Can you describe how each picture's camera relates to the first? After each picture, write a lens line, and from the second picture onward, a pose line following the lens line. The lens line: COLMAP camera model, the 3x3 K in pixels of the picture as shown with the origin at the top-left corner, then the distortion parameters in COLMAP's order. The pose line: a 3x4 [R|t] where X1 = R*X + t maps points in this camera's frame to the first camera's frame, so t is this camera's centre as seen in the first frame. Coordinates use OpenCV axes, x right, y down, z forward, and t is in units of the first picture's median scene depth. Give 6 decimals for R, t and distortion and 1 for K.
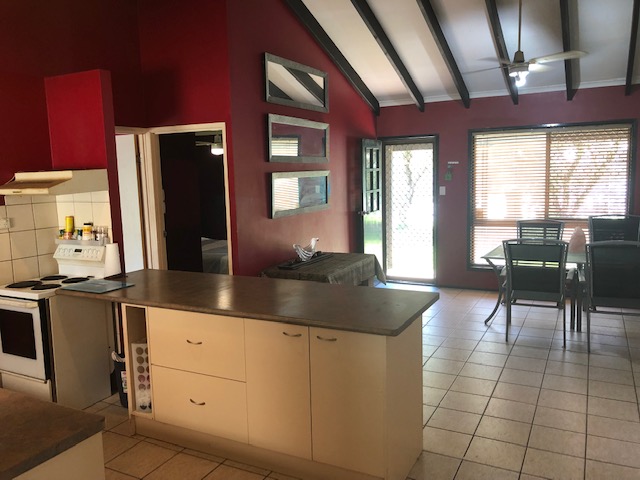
lens RADIAL K [[530.2, 0, 320.9], [0, 530.2, 228.0], [0, 0, 1]] dist [0.093734, -0.146316]
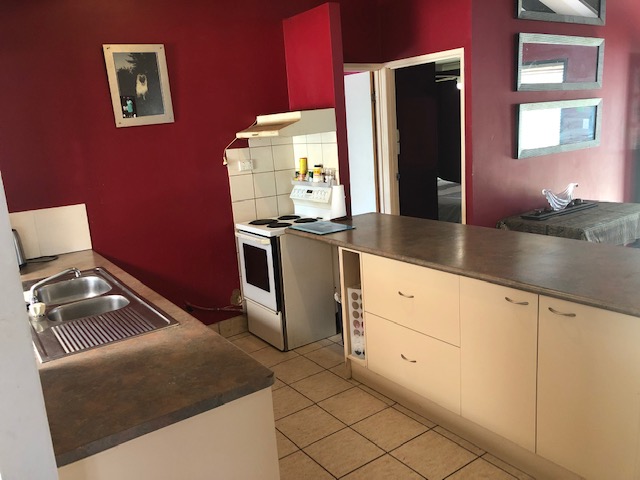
lens RADIAL K [[530.2, 0, 320.9], [0, 530.2, 228.0], [0, 0, 1]] dist [0.093734, -0.146316]
pose [[0.887159, 0.055916, -0.458063, 0.035507], [-0.006520, 0.994052, 0.108715, 0.000703], [0.461417, -0.093461, 0.882247, 0.106313]]
